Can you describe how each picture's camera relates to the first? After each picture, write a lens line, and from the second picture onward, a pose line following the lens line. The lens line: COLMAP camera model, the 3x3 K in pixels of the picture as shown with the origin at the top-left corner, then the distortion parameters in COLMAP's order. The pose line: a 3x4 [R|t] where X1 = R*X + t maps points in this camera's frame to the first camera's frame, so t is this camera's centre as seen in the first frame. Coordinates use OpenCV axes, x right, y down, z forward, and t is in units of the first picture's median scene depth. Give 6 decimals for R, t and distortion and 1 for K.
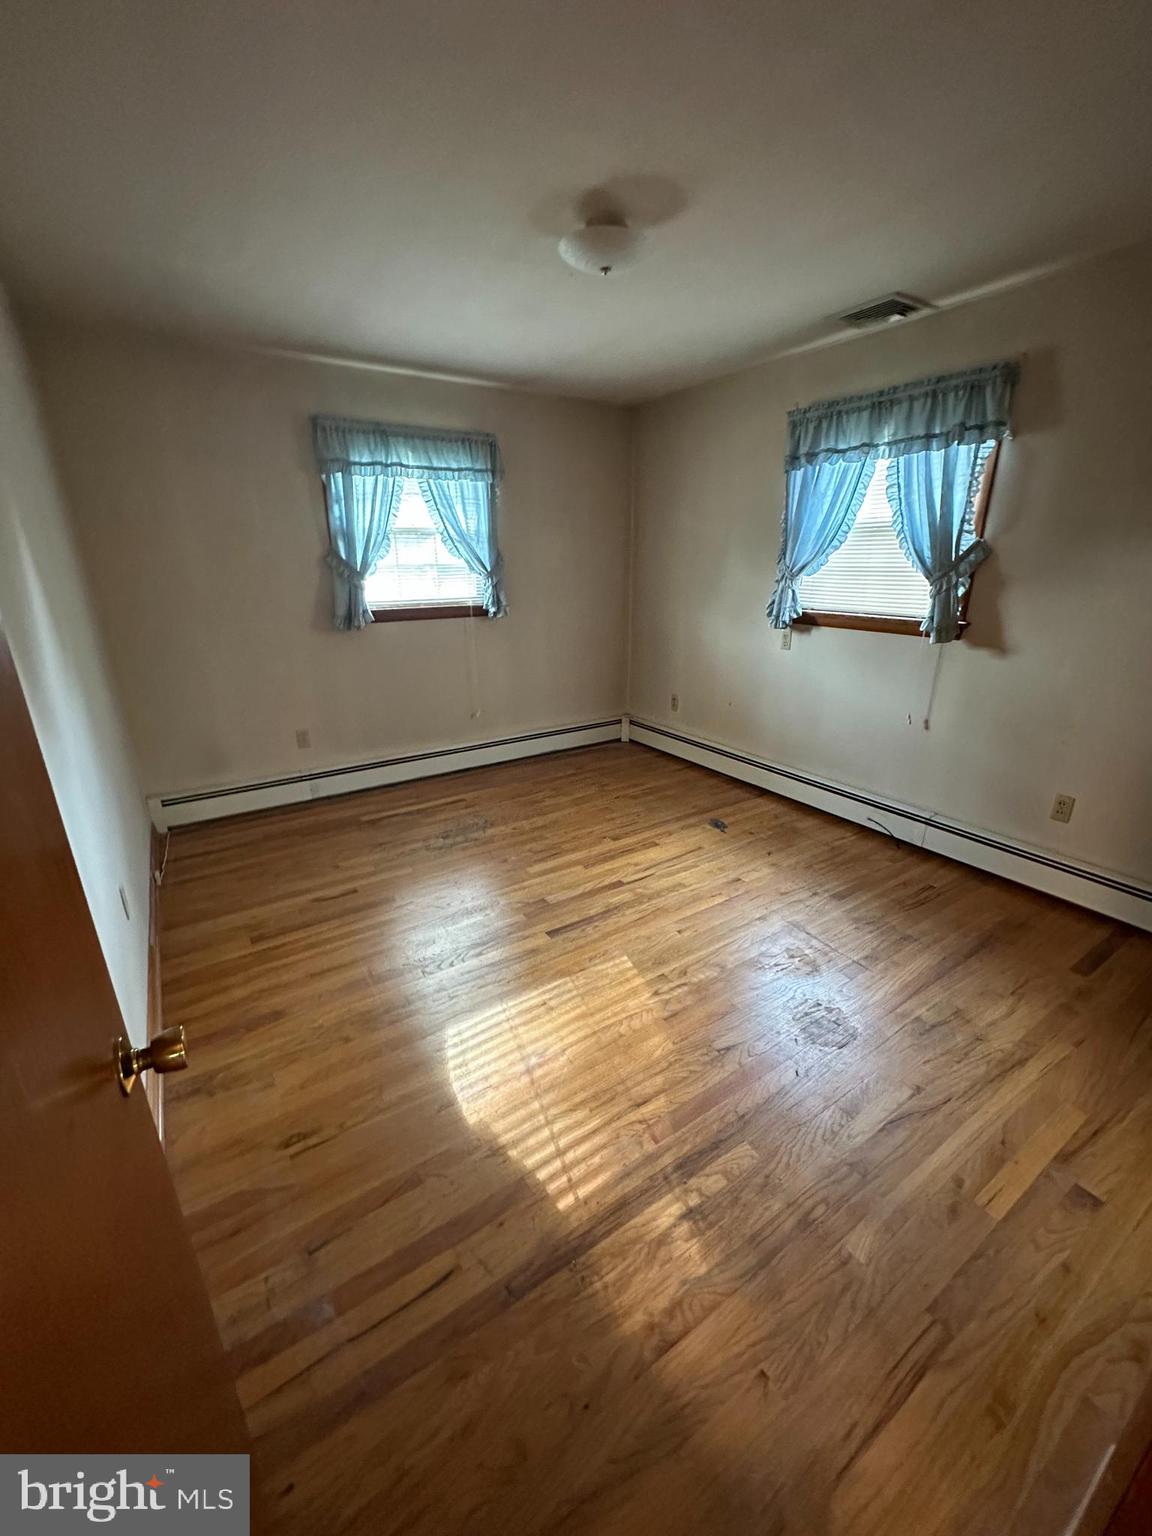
lens RADIAL K [[610.9, 0, 575.8], [0, 610.9, 767.6], [0, 0, 1]] dist [-0.007949, 0.000118]
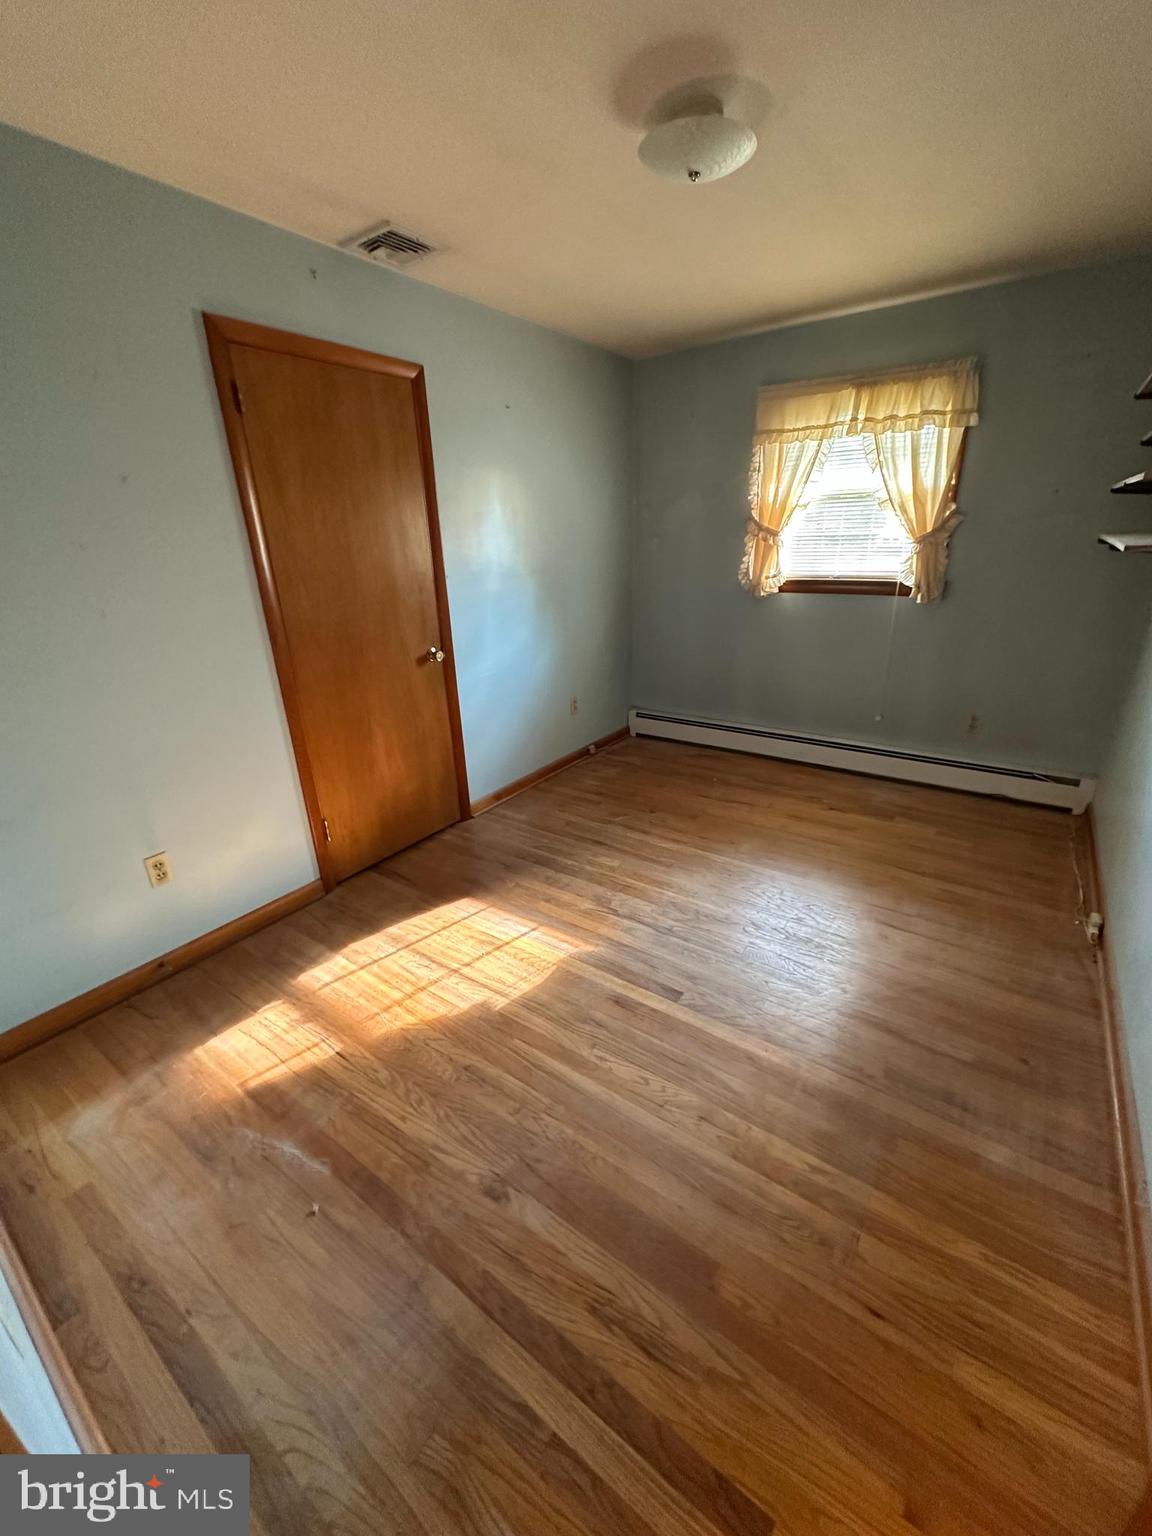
lens RADIAL K [[610.9, 0, 577.5], [0, 610.9, 768.3], [0, 0, 1]] dist [-0.007949, 0.000118]
pose [[0.357143, 0.323304, -0.876312, 0.492338], [-0.279094, 0.932263, 0.230201, -0.102552], [0.891378, 0.162359, 0.423184, 0.315206]]
